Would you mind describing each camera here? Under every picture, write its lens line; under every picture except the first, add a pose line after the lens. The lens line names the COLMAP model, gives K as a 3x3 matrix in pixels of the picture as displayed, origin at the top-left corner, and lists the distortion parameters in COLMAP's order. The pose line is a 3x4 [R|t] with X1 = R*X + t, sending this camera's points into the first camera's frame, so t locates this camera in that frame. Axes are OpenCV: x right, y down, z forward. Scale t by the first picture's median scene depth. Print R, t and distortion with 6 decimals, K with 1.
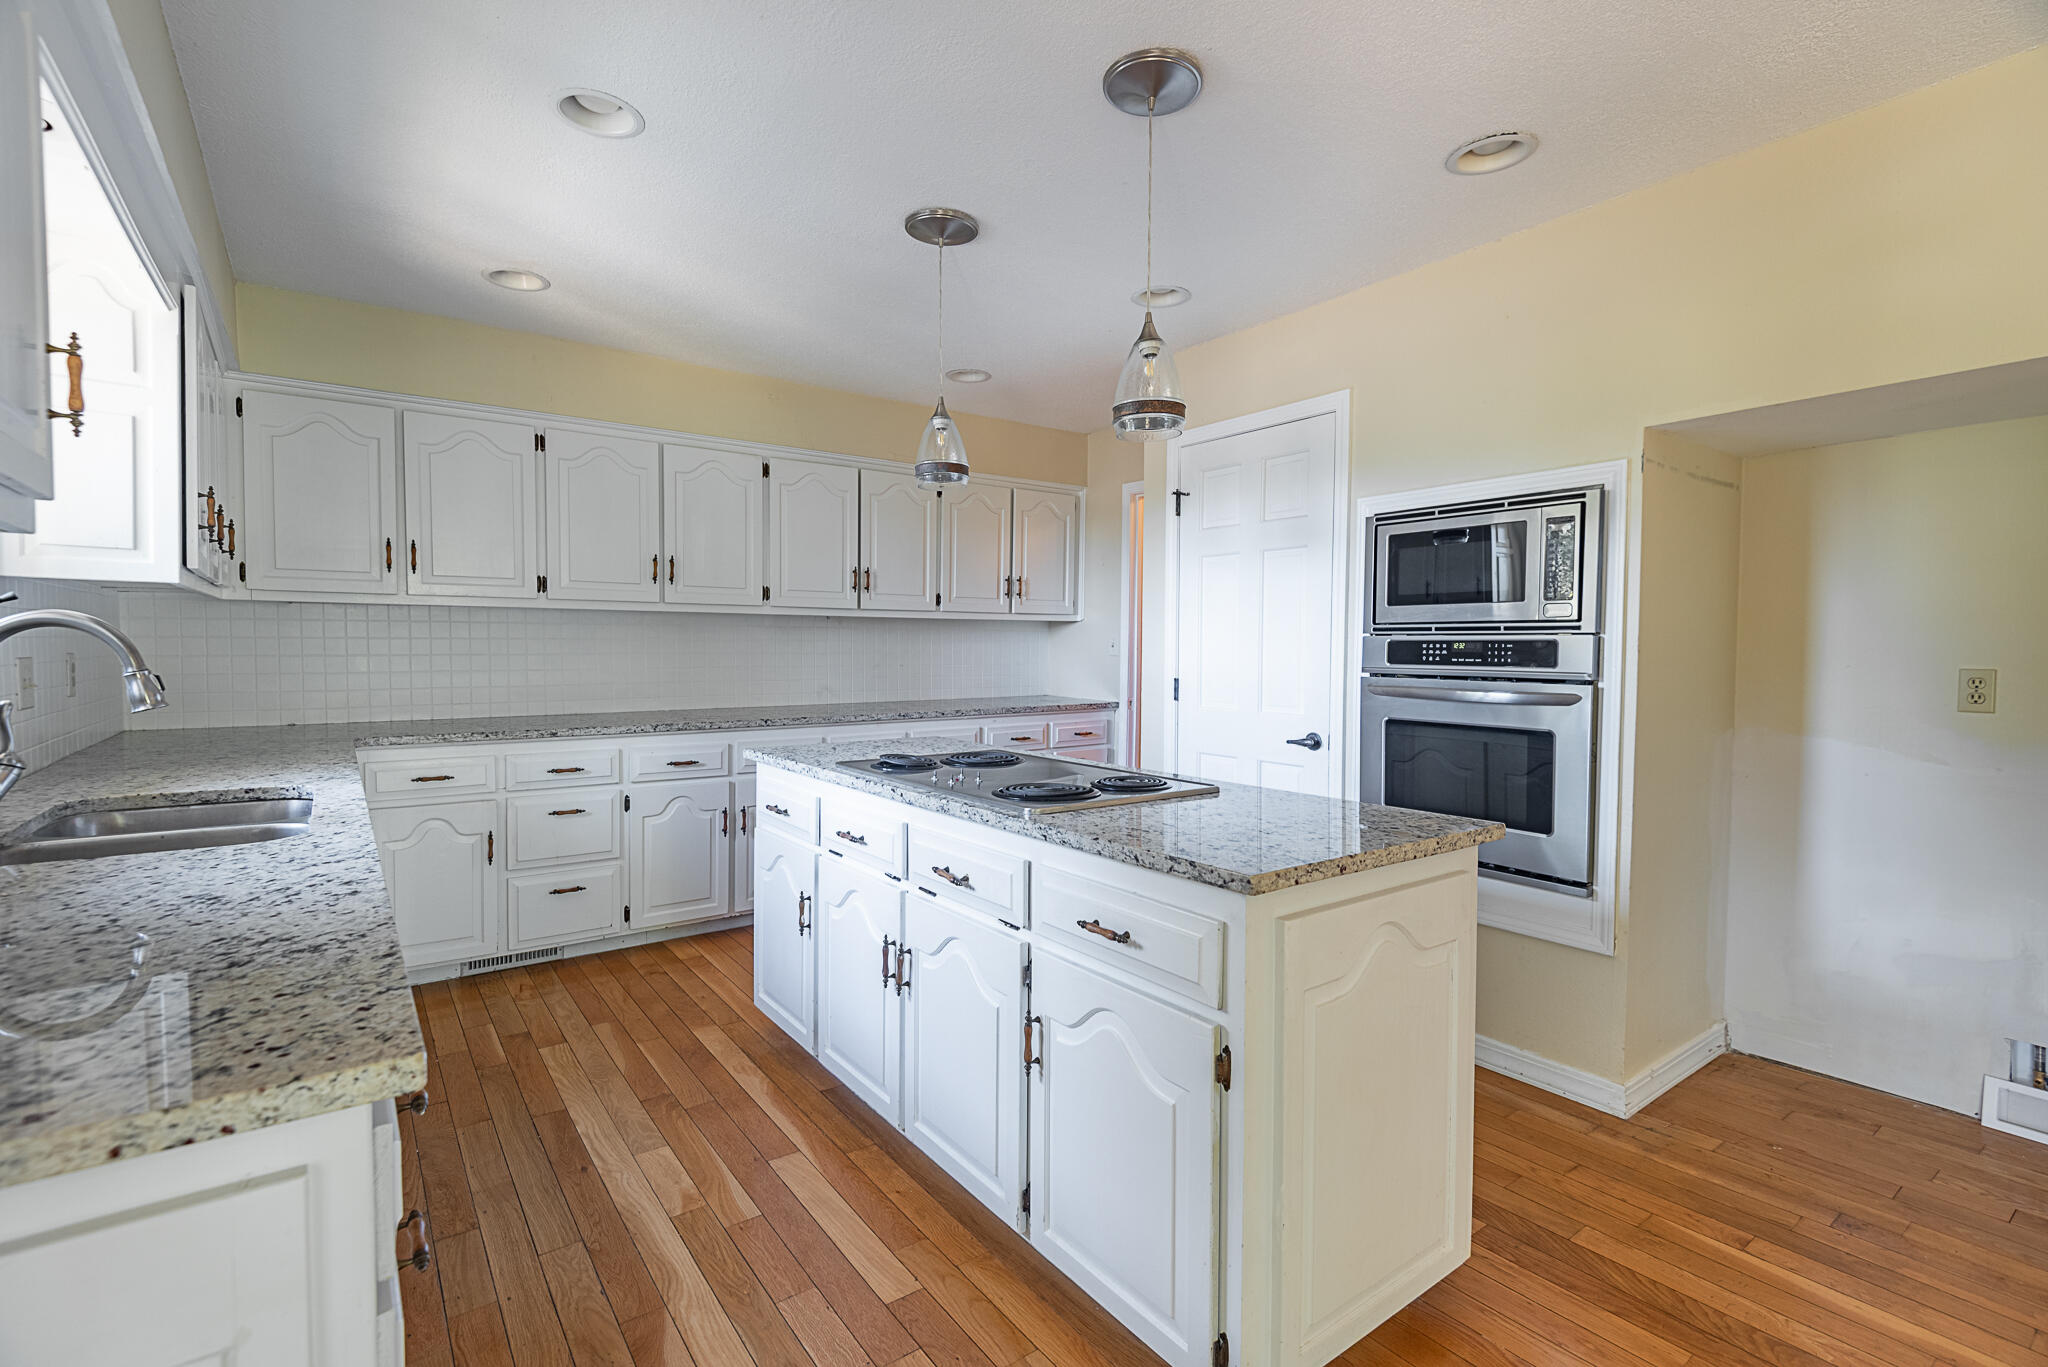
lens RADIAL K [[927.5, 0, 1023.3], [0, 927.5, 680.3], [0, 0, 1]] dist [0.041805, -0.026056]
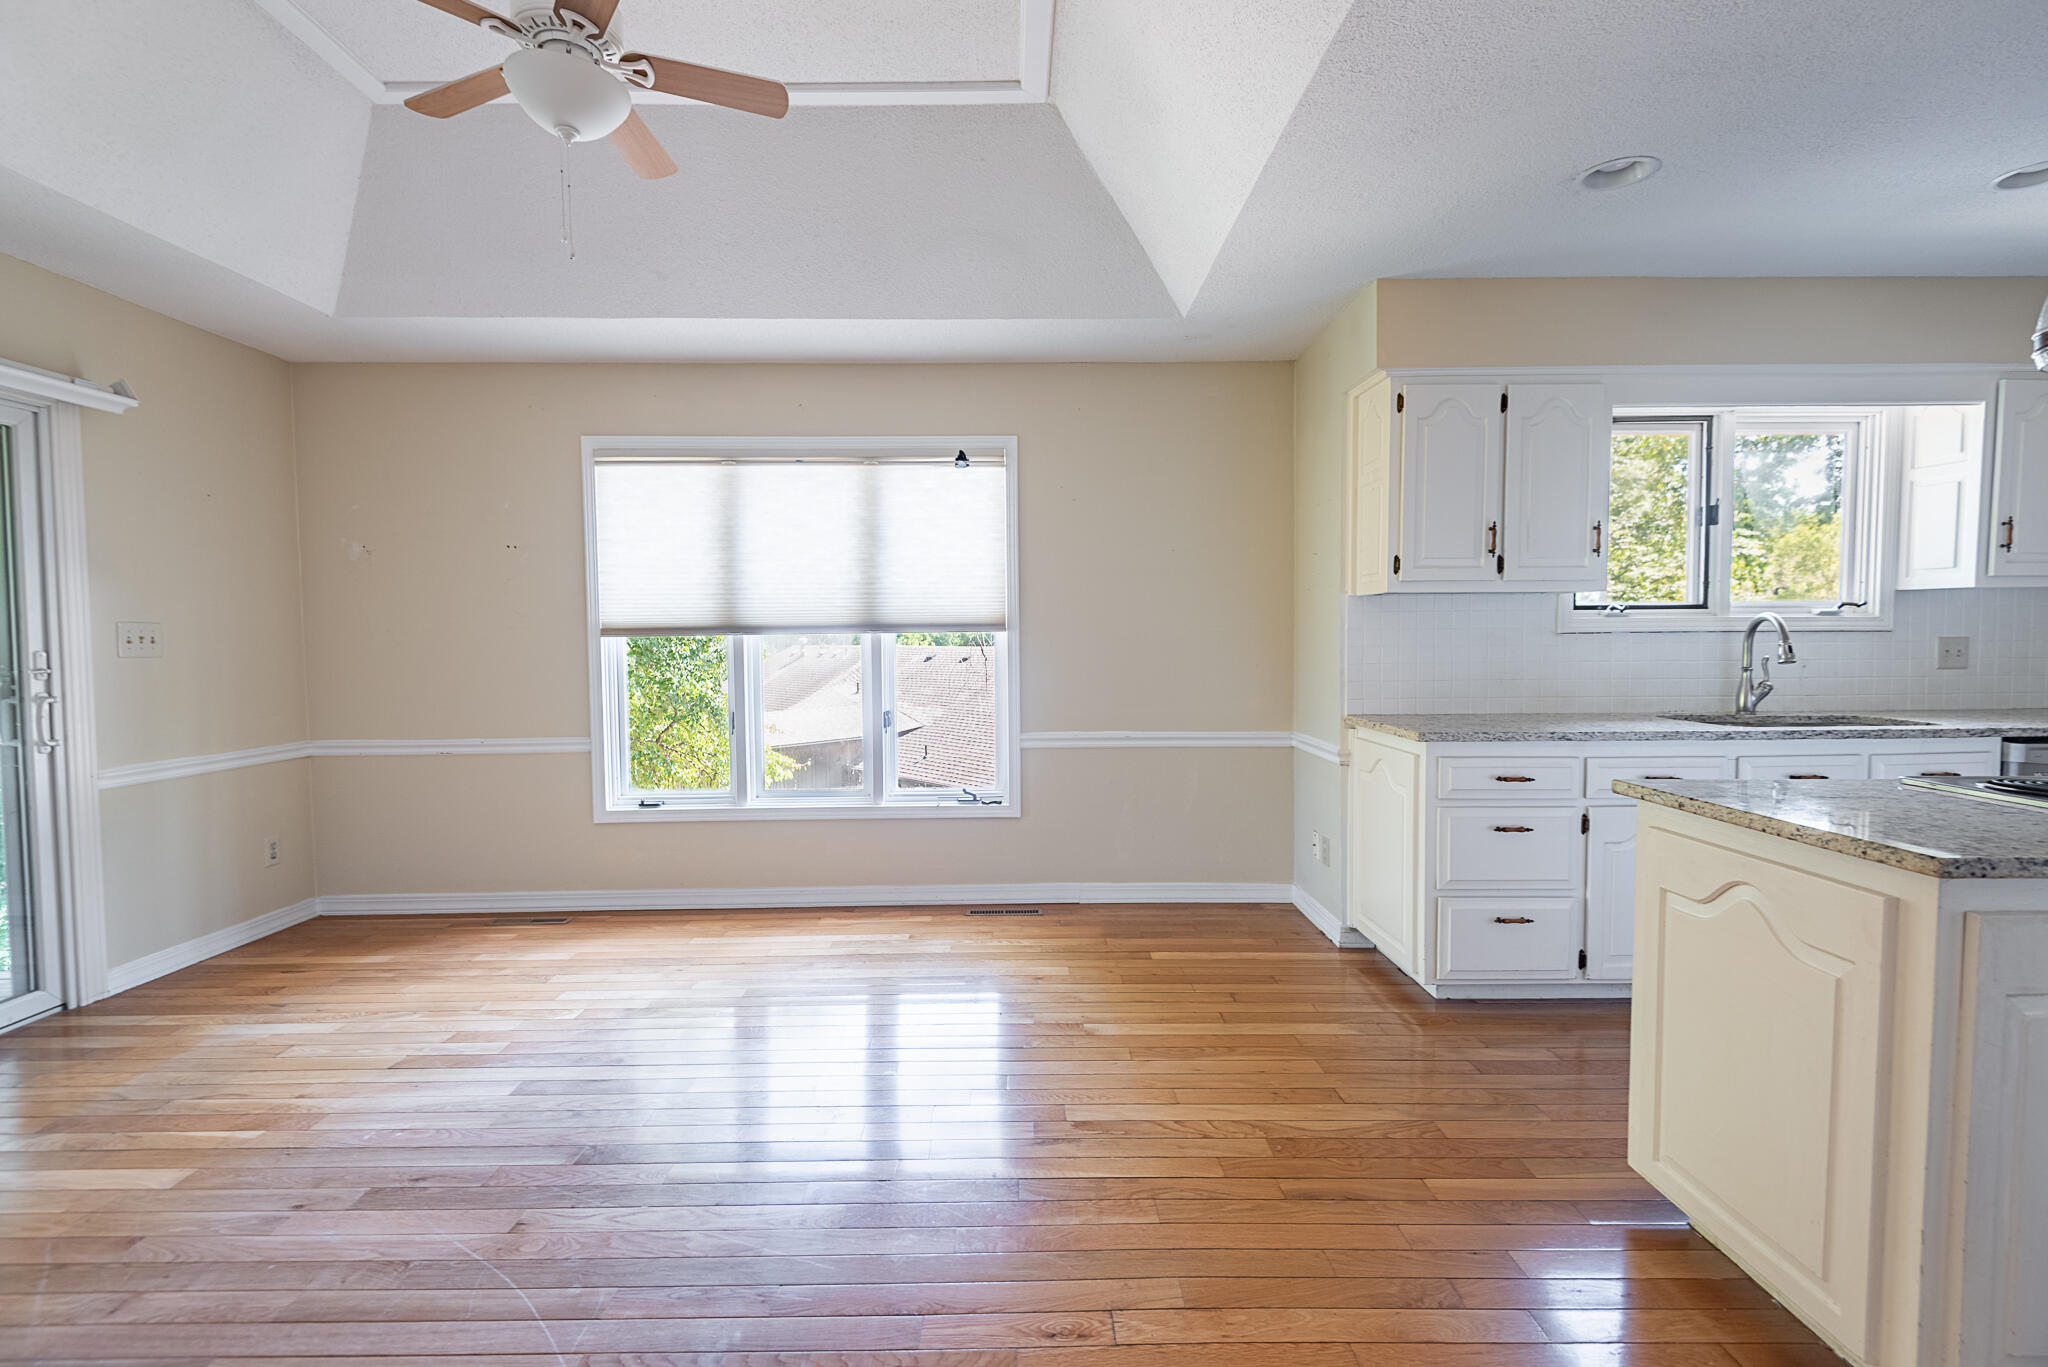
lens RADIAL K [[939.2, 0, 1020.7], [0, 939.2, 679.9], [0, 0, 1]] dist [0.033342, -0.023280]
pose [[-0.586345, 0.036189, -0.809253, 0.977819], [-0.025491, 0.997683, 0.063085, -0.010266], [0.809661, 0.057618, -0.584063, 0.536120]]
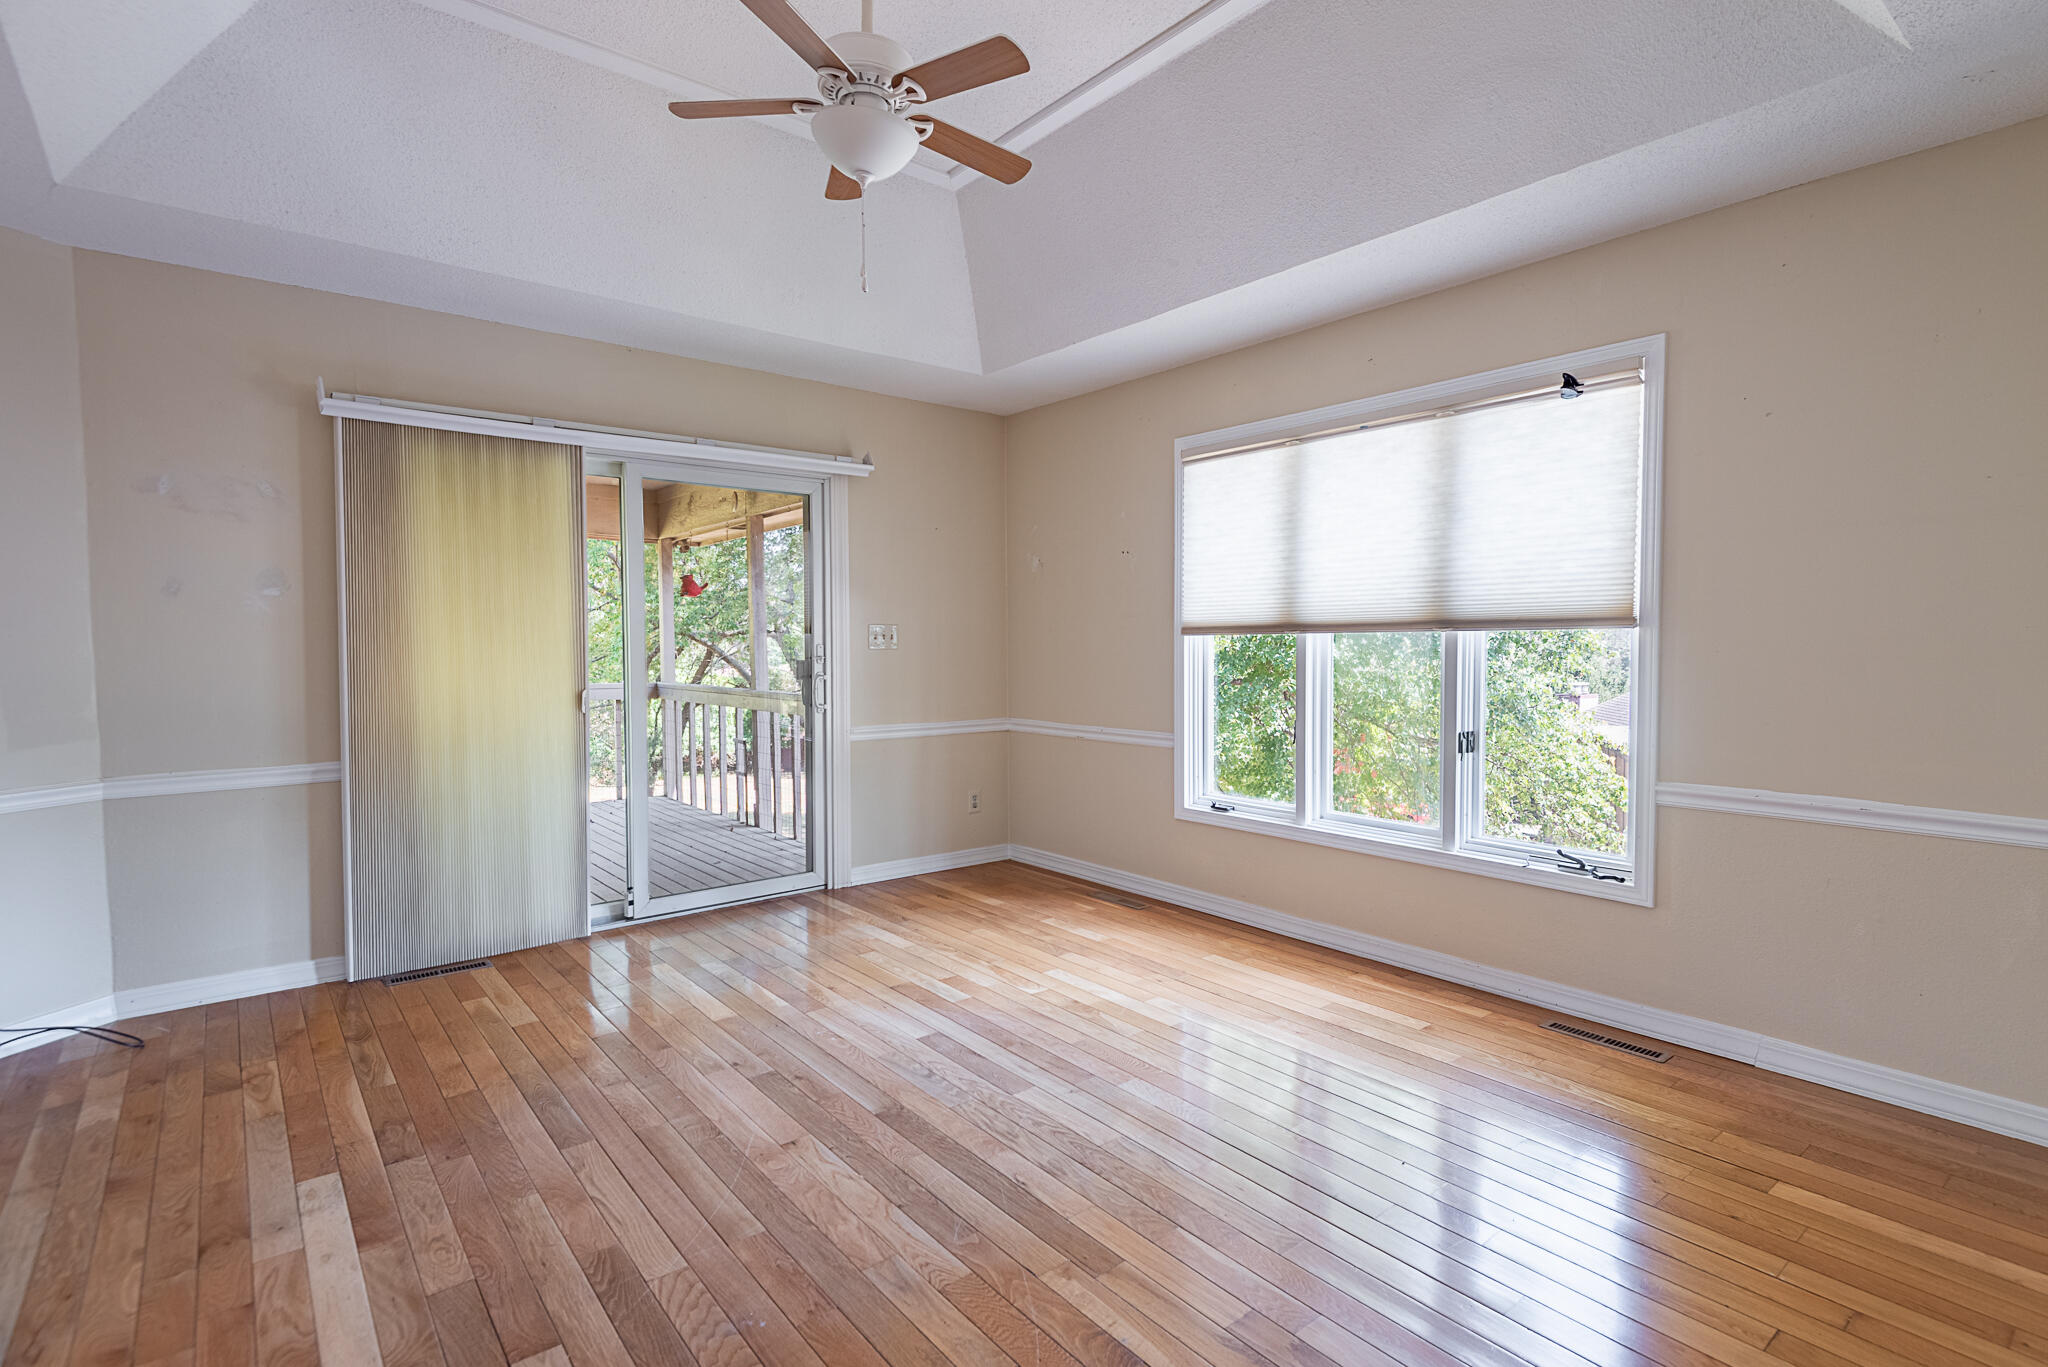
lens RADIAL K [[971.8, 0, 1017.8], [0, 971.8, 677.4], [0, 0, 1]] dist [0.038488, -0.025287]
pose [[-0.998883, -0.000295, -0.047250, 0.479140], [-0.003876, 0.997123, 0.075699, -0.017048], [0.047091, 0.075797, -0.996011, 0.666654]]
